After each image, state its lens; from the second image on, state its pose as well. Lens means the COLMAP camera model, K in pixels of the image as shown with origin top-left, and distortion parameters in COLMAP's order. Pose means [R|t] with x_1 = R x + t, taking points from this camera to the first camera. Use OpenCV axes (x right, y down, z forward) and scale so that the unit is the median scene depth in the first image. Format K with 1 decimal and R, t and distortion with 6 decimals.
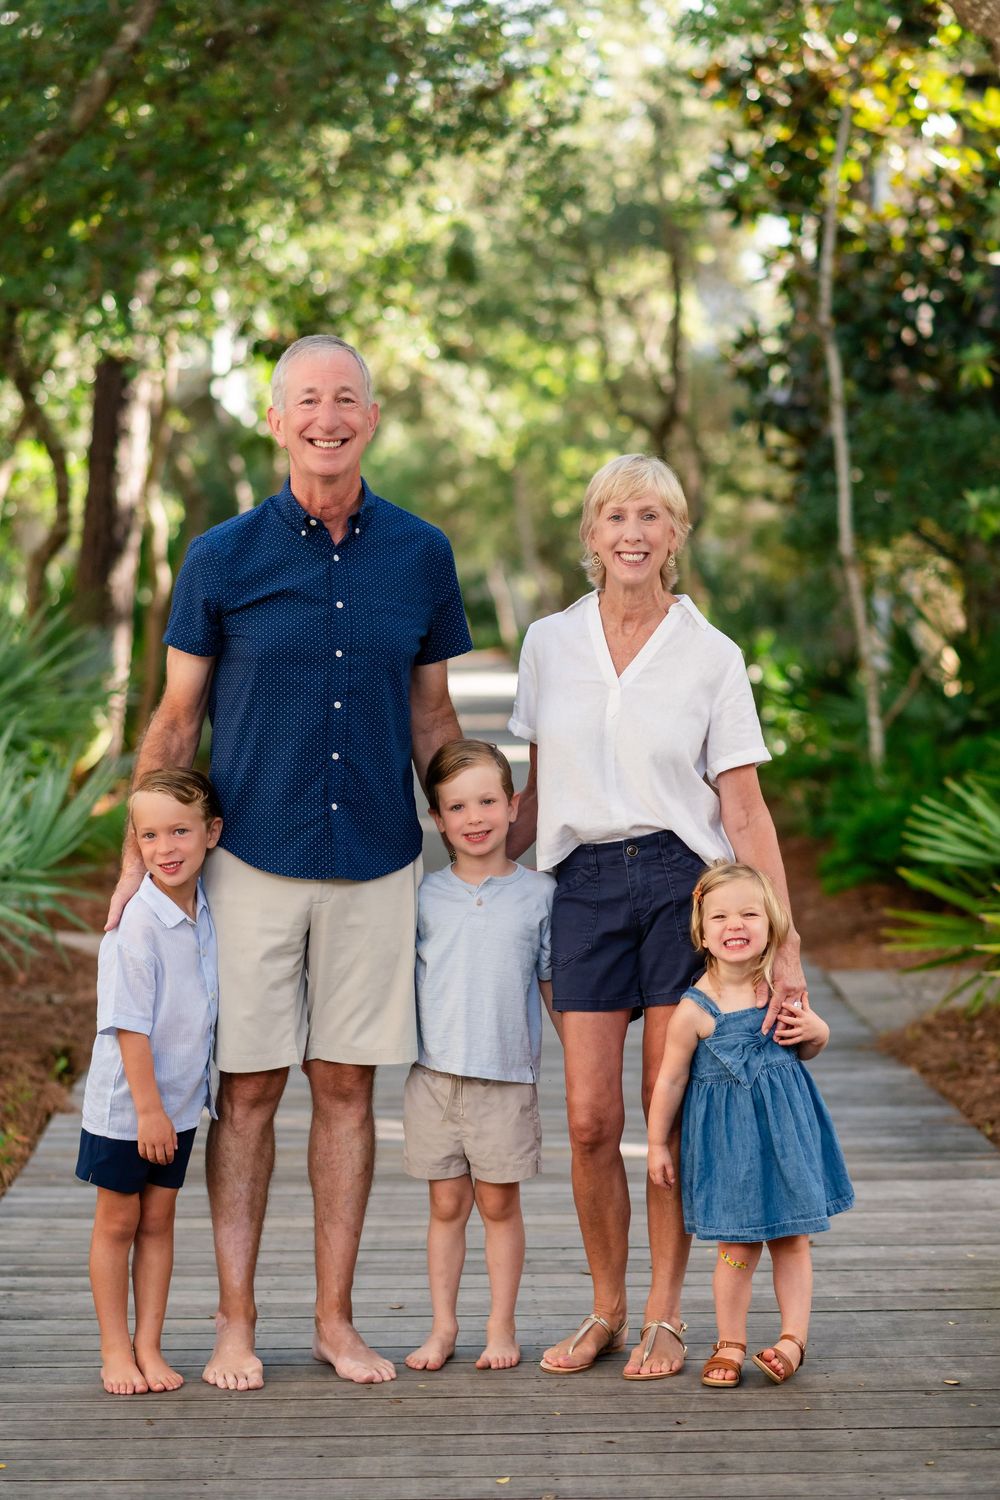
lens RADIAL K [[4253.0, 0, 511.1], [0, 4253.0, 746.1], [0, 0, 1]] dist [0.066770, 0.000000]
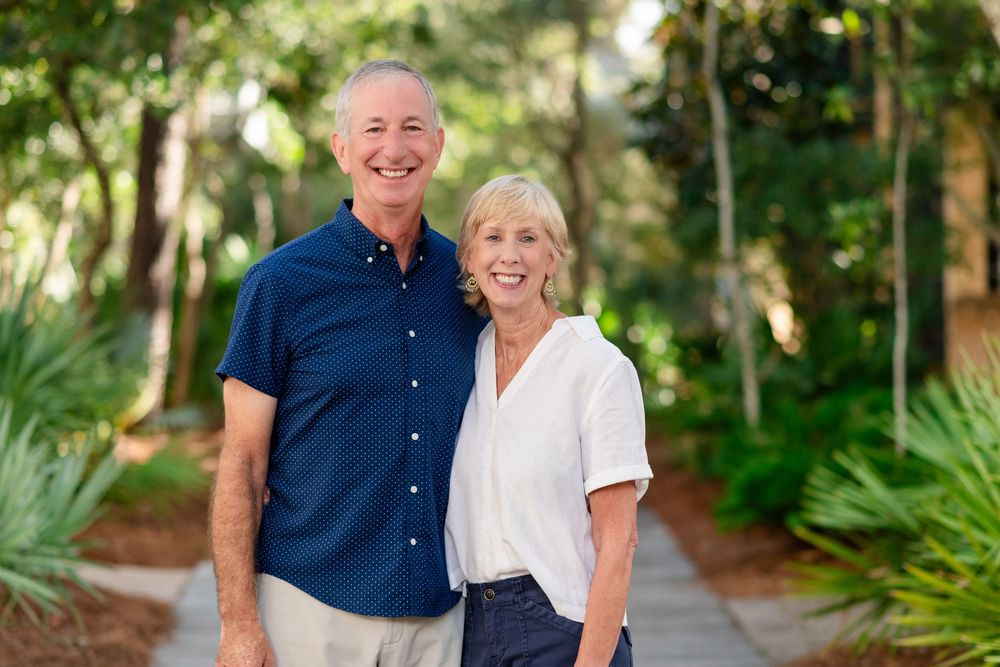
lens RADIAL K [[2835.3, 0, 516.9], [0, 2835.3, 307.1], [0, 0, 1]] dist [0.066770, 0.000000]
pose [[0.999740, -0.003529, 0.022543, -0.004015], [0.003992, 0.999781, -0.020552, -0.016733], [-0.022465, 0.020637, 0.999535, 0.211351]]
